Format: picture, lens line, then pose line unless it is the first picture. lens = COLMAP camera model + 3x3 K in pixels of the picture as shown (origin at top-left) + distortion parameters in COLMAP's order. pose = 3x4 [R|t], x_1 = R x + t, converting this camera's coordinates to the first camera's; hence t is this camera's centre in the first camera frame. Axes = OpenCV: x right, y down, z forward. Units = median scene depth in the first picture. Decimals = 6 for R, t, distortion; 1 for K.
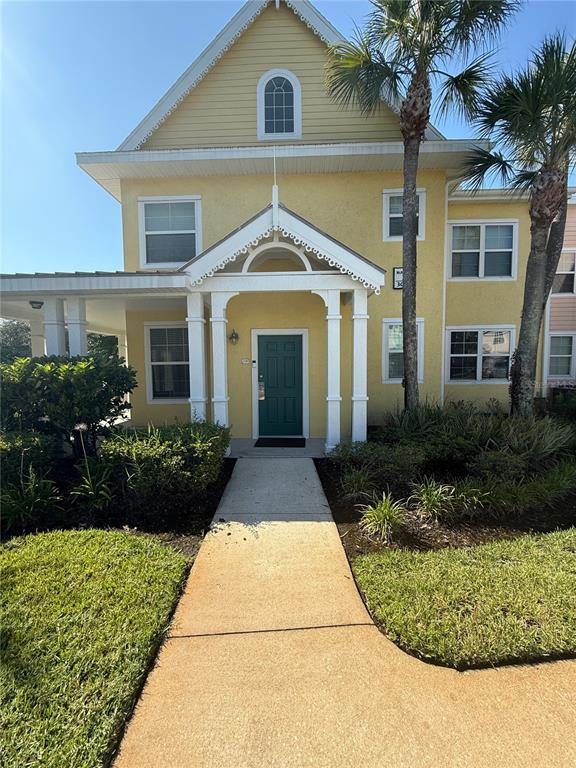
lens RADIAL K [[307.9, 0, 288.0], [0, 307.9, 384.0], [0, 0, 1]] dist [-0.001927, -0.000257]
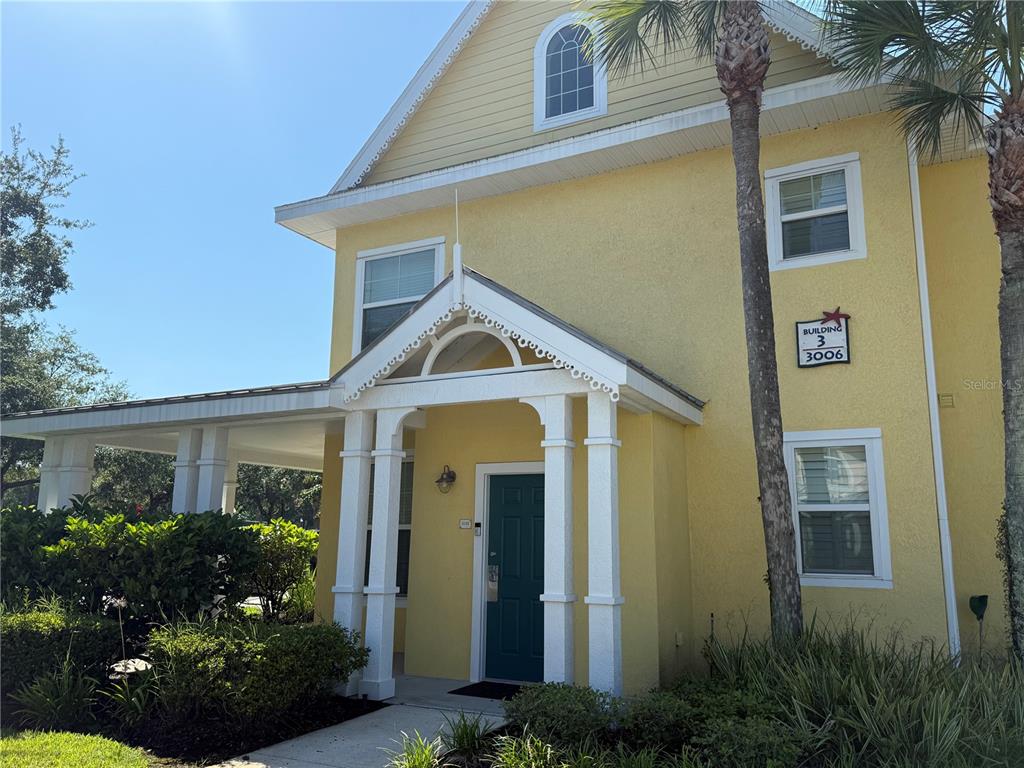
lens RADIAL K [[811.1, 0, 512.0], [0, 811.1, 384.0], [0, 0, 1]] dist [0.136307, -0.226154]
pose [[0.895971, -0.062612, -0.439676, 0.574481], [-0.049168, 0.969942, -0.238318, 0.023911], [0.441382, 0.235145, 0.865961, -0.251342]]
